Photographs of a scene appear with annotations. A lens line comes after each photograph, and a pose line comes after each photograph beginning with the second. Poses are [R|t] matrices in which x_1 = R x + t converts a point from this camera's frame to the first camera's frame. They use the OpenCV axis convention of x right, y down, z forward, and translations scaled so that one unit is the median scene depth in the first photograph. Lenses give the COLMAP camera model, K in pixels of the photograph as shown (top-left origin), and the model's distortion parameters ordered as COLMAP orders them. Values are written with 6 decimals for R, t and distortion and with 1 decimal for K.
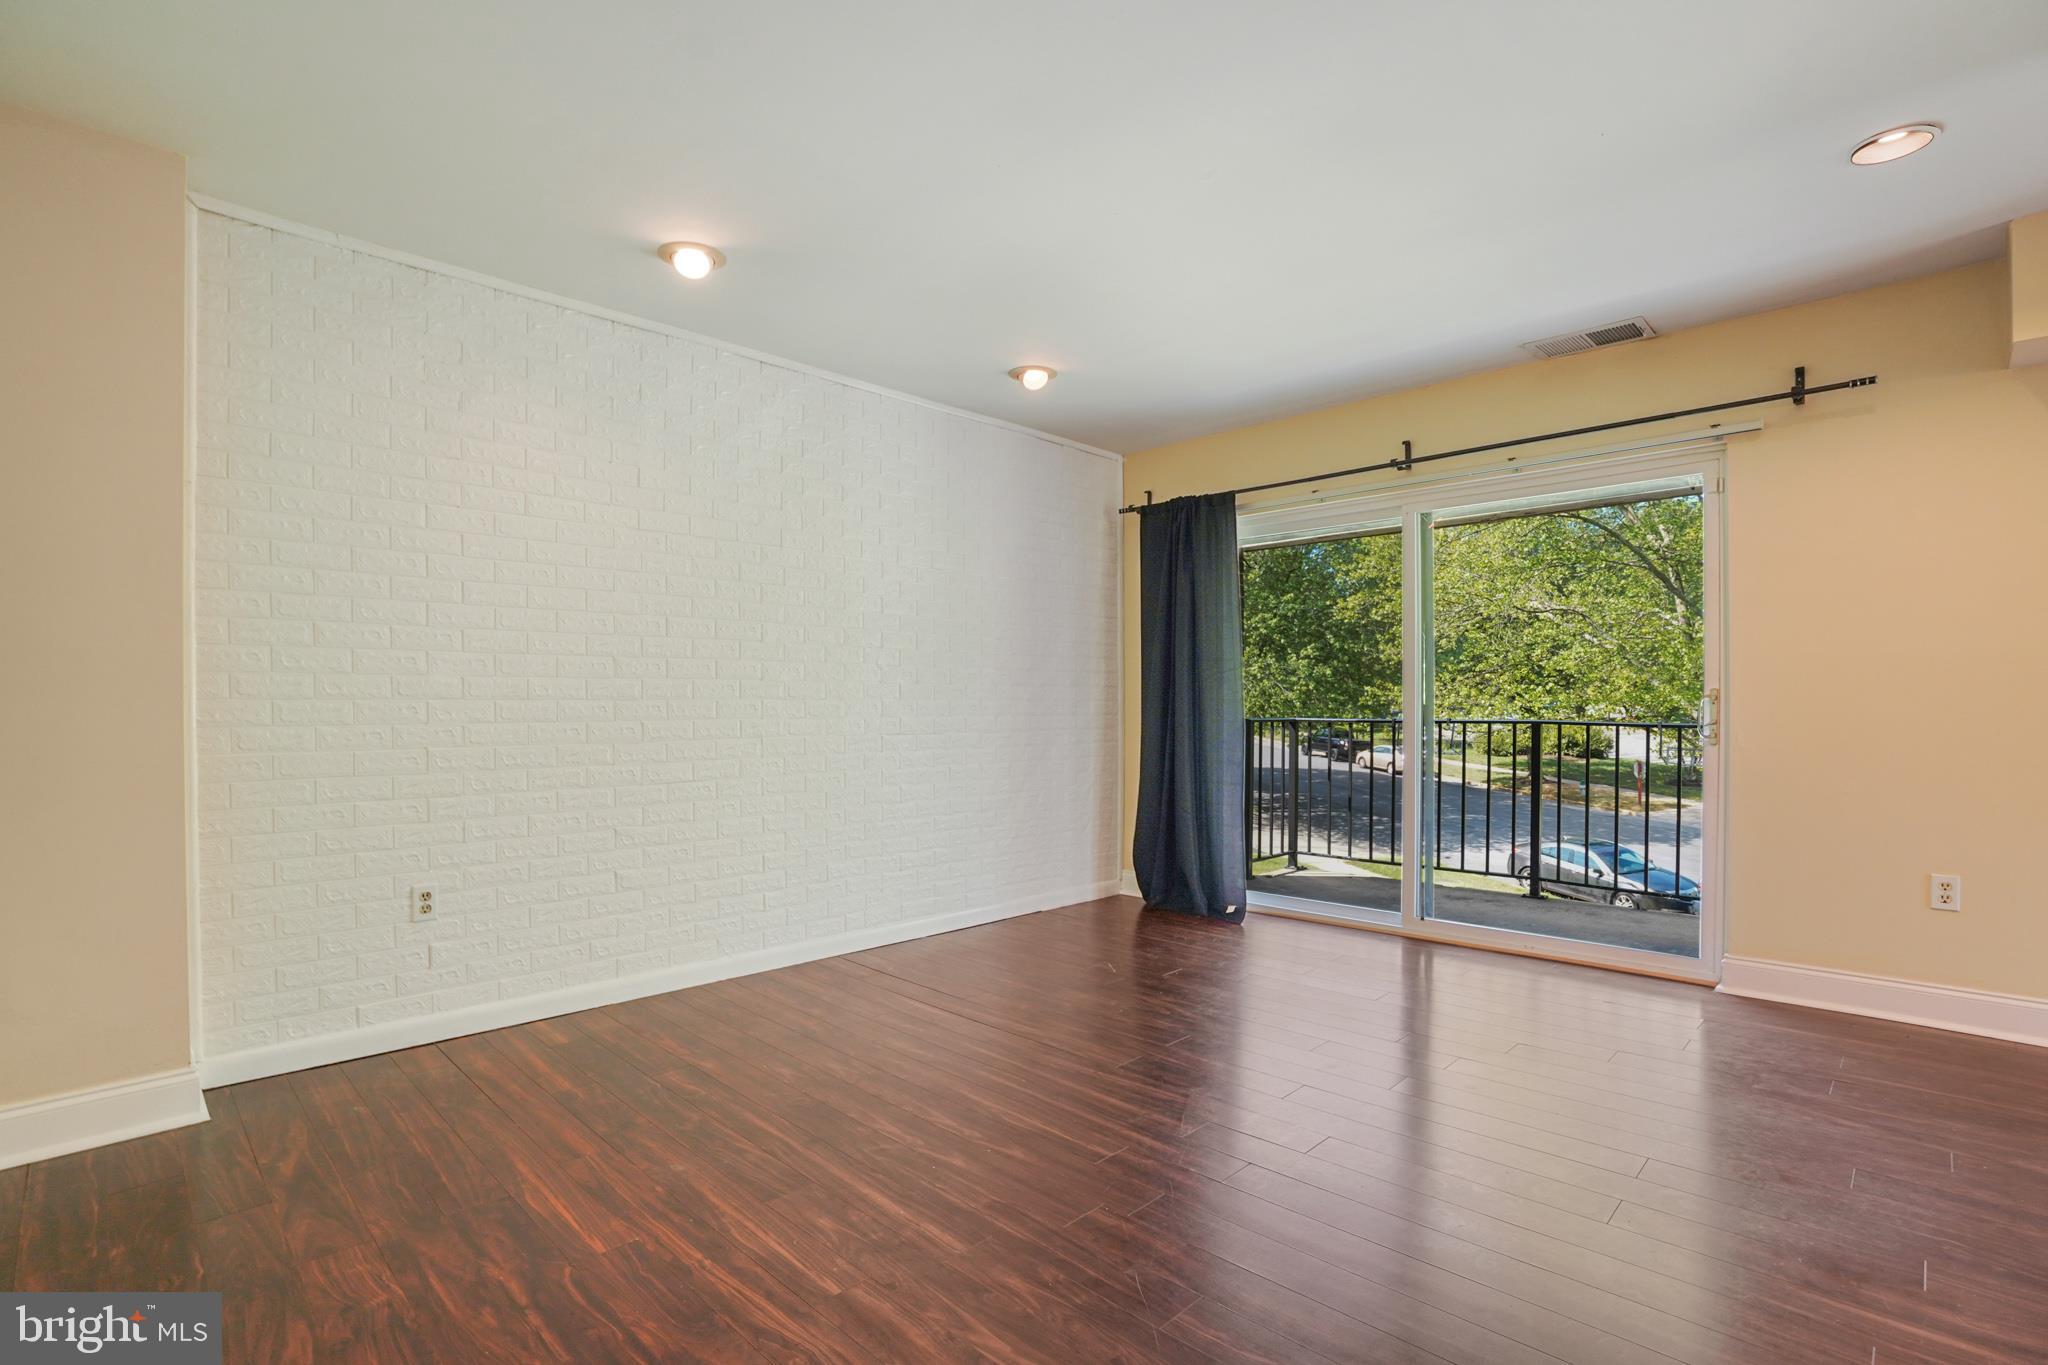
lens RADIAL K [[971.6, 0, 1019.6], [0, 971.6, 702.3], [0, 0, 1]] dist [-0.021602, 0.000805]
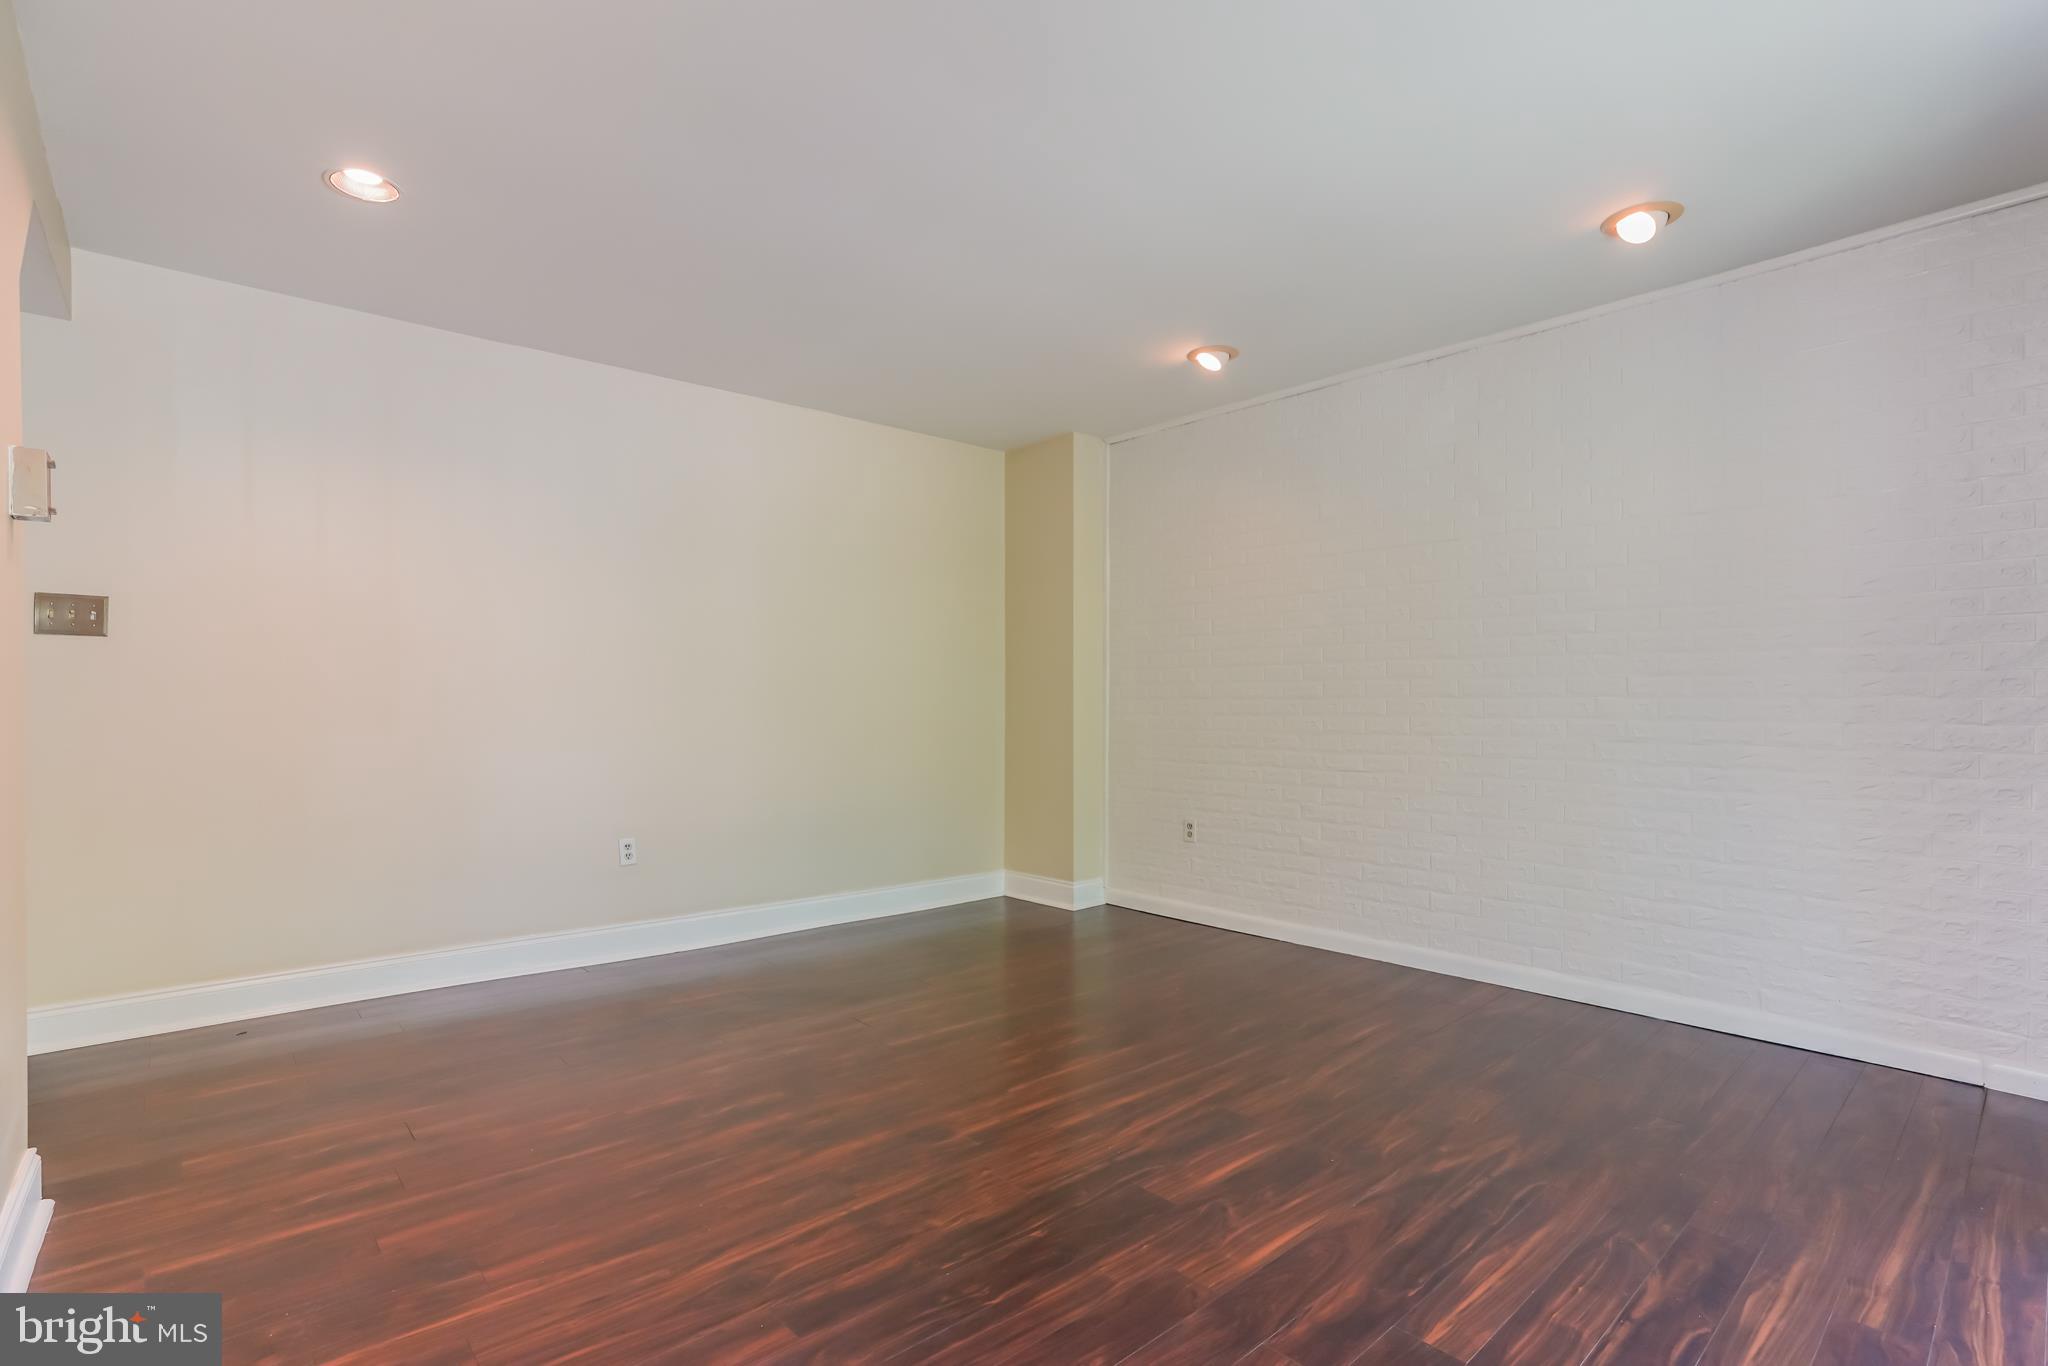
lens RADIAL K [[984.7, 0, 1062.7], [0, 984.7, 685.8], [0, 0, 1]] dist [0.000485, 0.000270]
pose [[-0.023404, -0.015942, -0.999599, 0.827086], [-0.000606, 0.999873, -0.015932, 0.001152], [0.999726, 0.000233, -0.023411, 0.708394]]
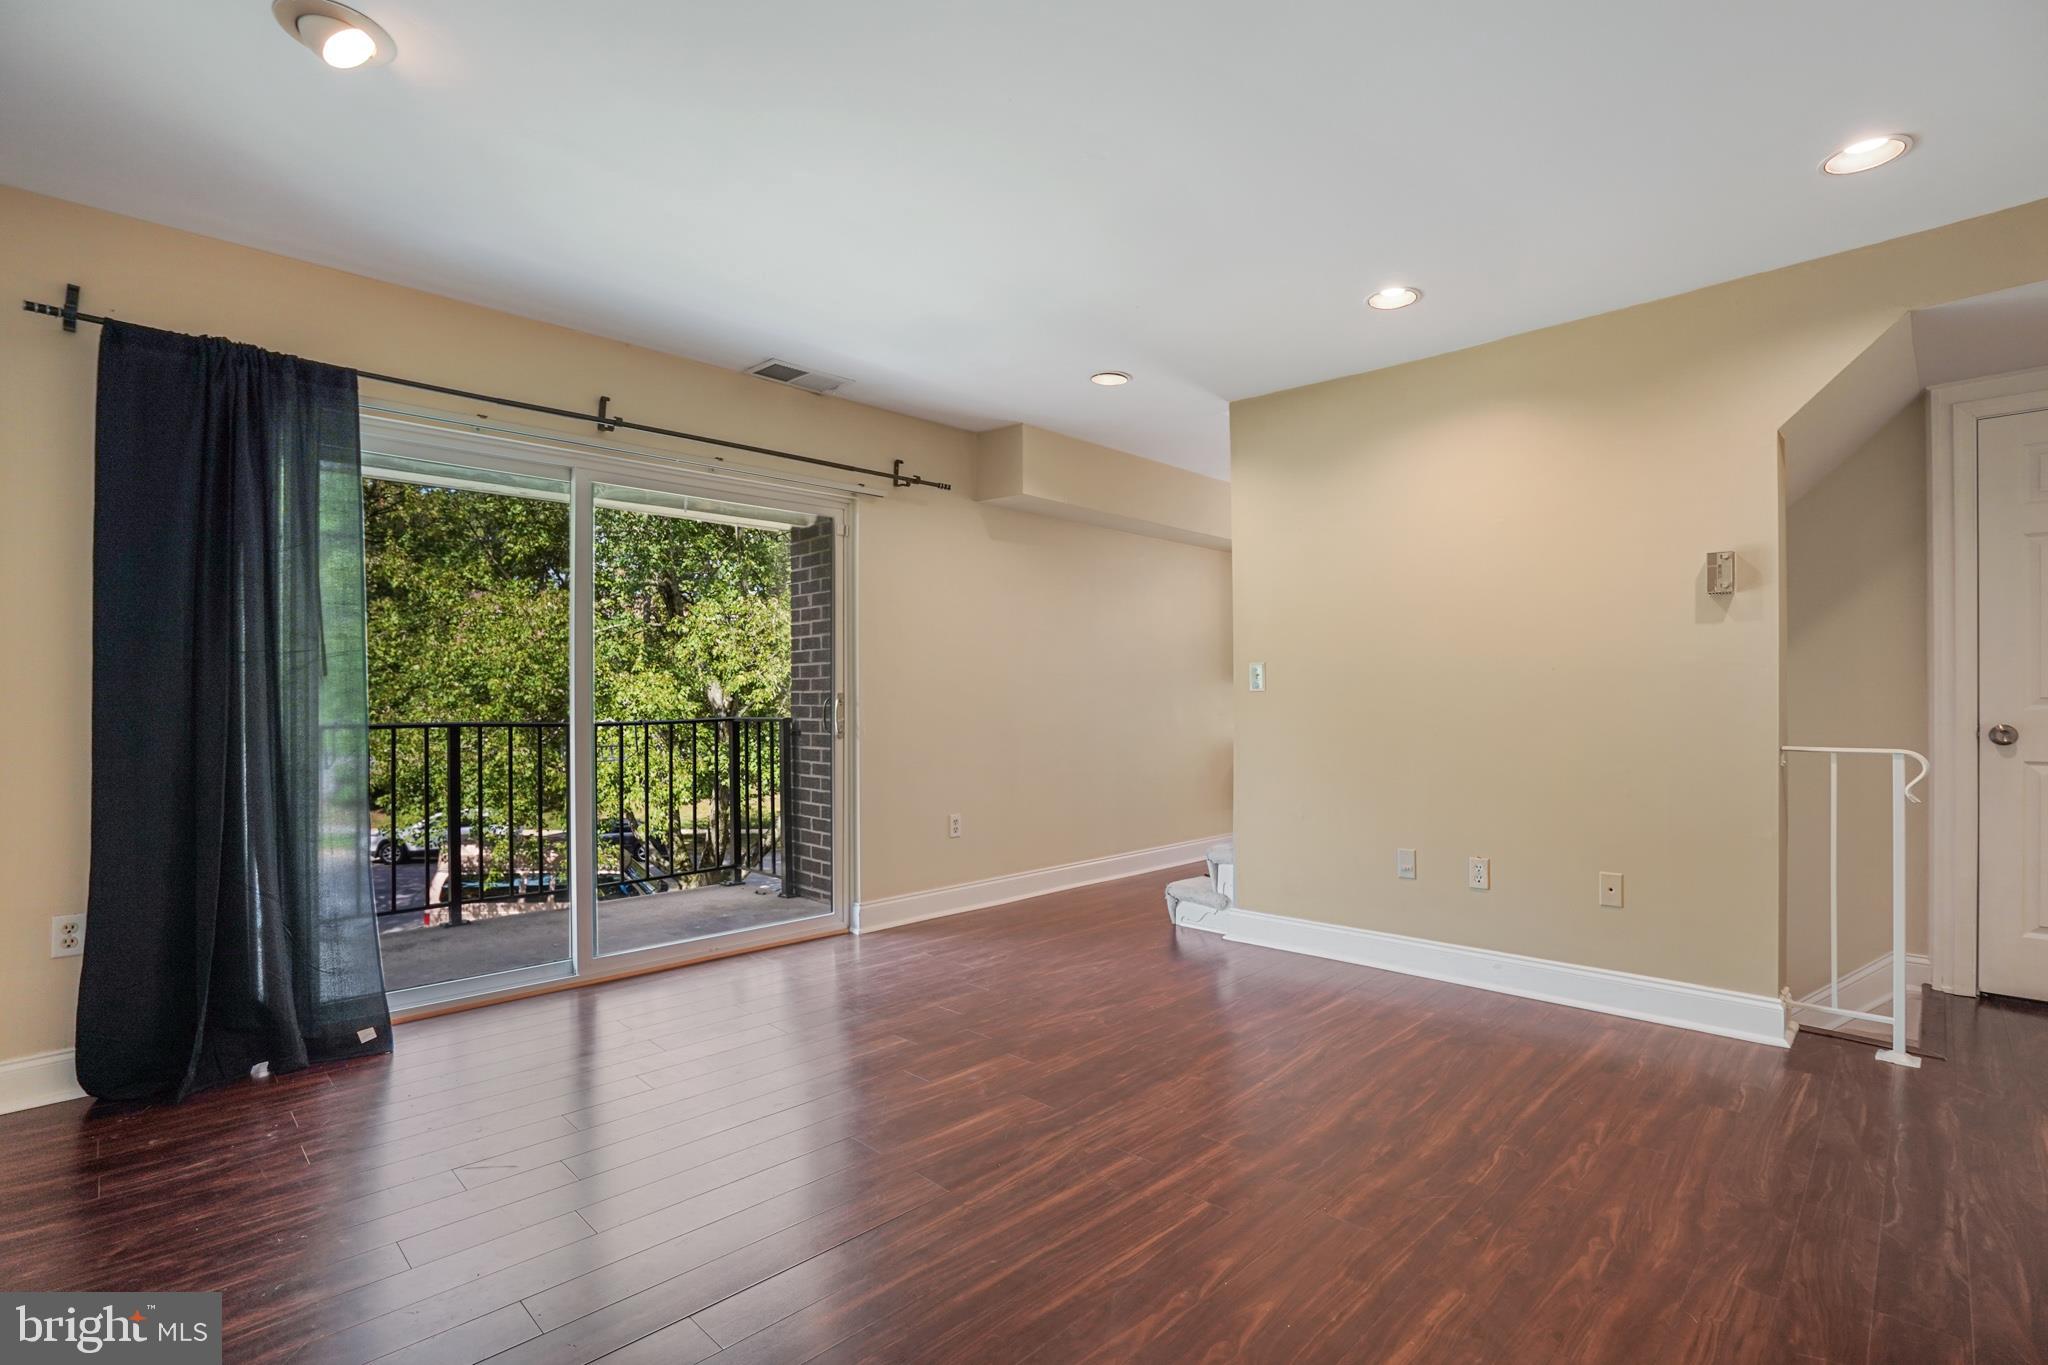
lens RADIAL K [[971.6, 0, 1019.6], [0, 971.6, 702.3], [0, 0, 1]] dist [-0.021602, 0.000805]
pose [[0.005394, -0.002860, 0.999981, -0.532333], [0.000194, 0.999996, 0.002859, -0.006068], [-0.999985, 0.000178, 0.005395, 0.761285]]
